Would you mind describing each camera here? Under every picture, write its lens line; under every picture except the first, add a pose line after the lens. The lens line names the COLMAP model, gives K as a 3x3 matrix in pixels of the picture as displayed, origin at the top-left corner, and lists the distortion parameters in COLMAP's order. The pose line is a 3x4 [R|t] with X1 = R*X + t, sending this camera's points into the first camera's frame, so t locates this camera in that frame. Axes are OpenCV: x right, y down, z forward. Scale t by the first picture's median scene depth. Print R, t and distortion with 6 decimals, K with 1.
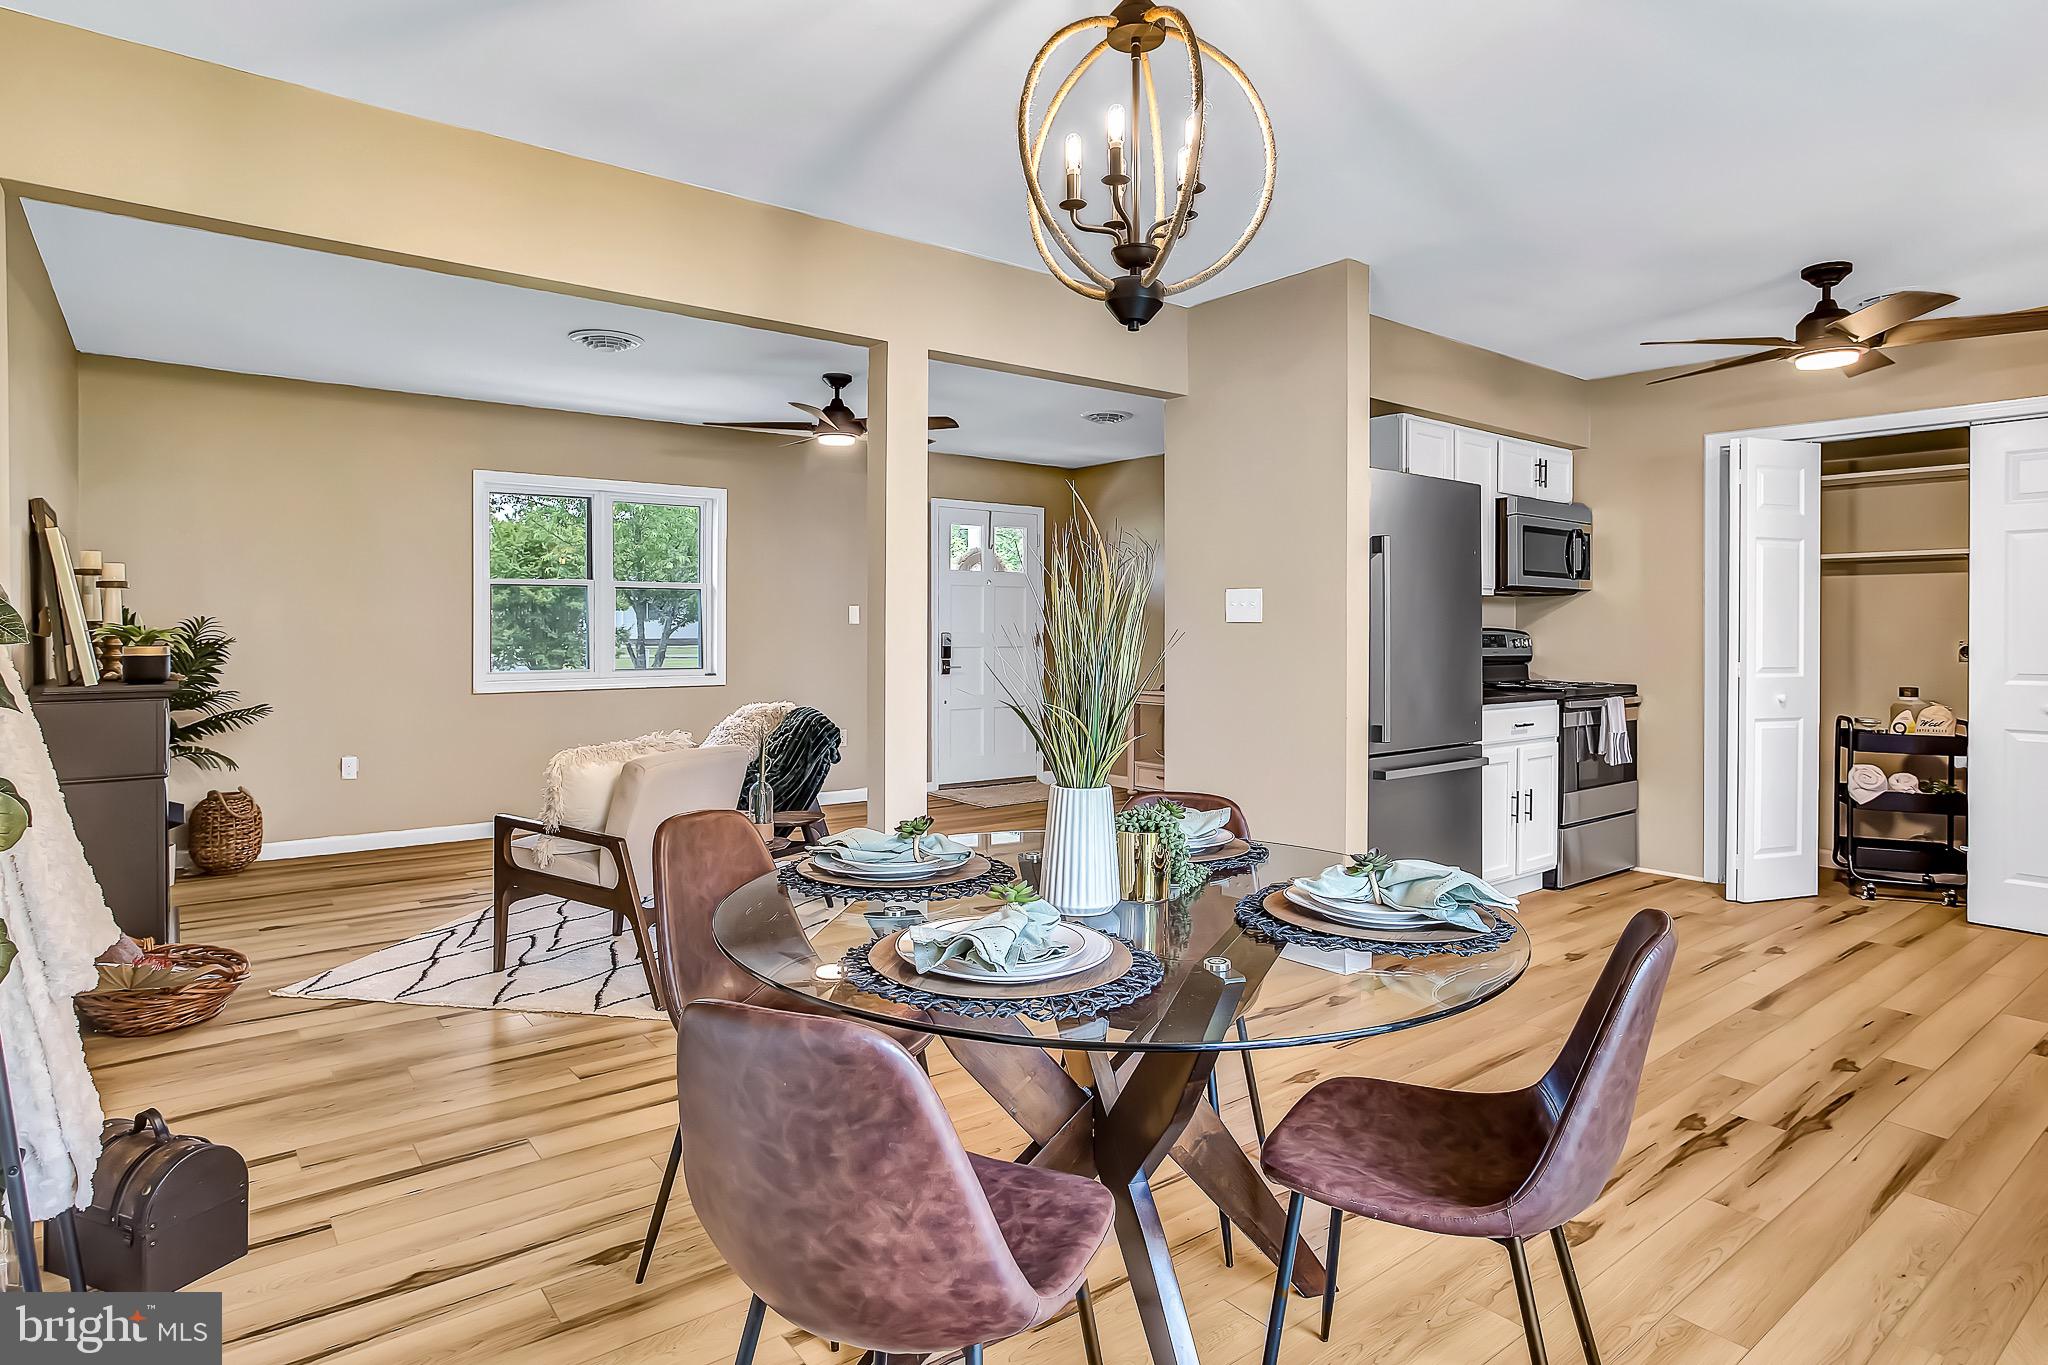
lens RADIAL K [[1114.3, 0, 1019.6], [0, 1114.3, 637.8], [0, 0, 1]] dist [0.000356, 0.000437]
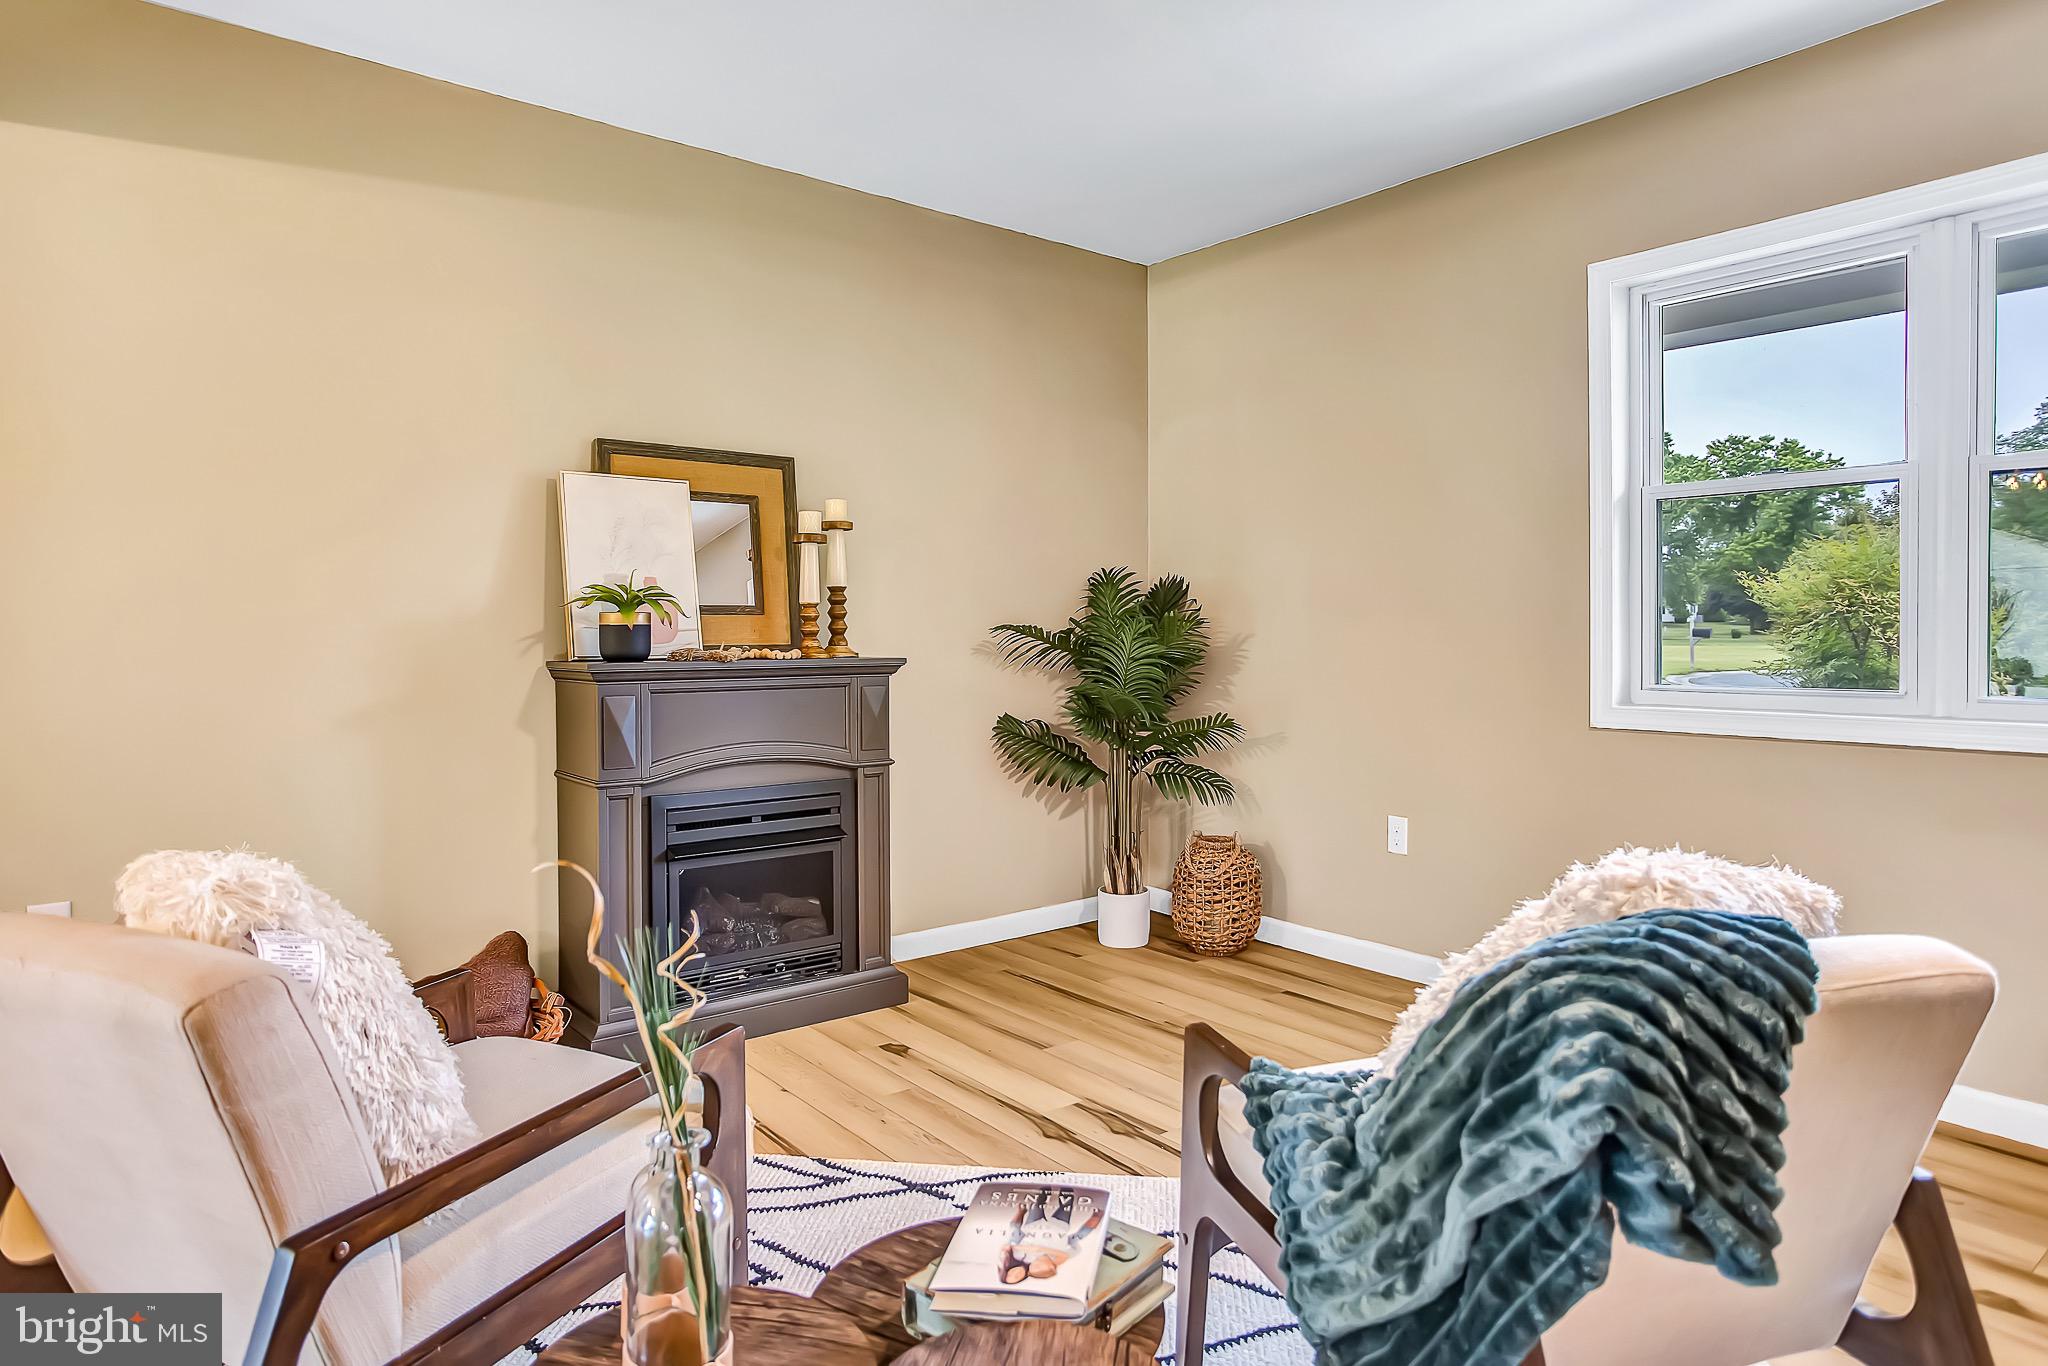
lens RADIAL K [[1176.8, 0, 1021.8], [0, 1176.8, 624.8], [0, 0, 1]] dist [0.003423, 0.000506]
pose [[0.036261, 0.001874, -0.999341, 0.014001], [-0.012945, 0.999915, 0.001405, 0.007672], [0.999259, 0.012886, 0.036282, 0.840138]]
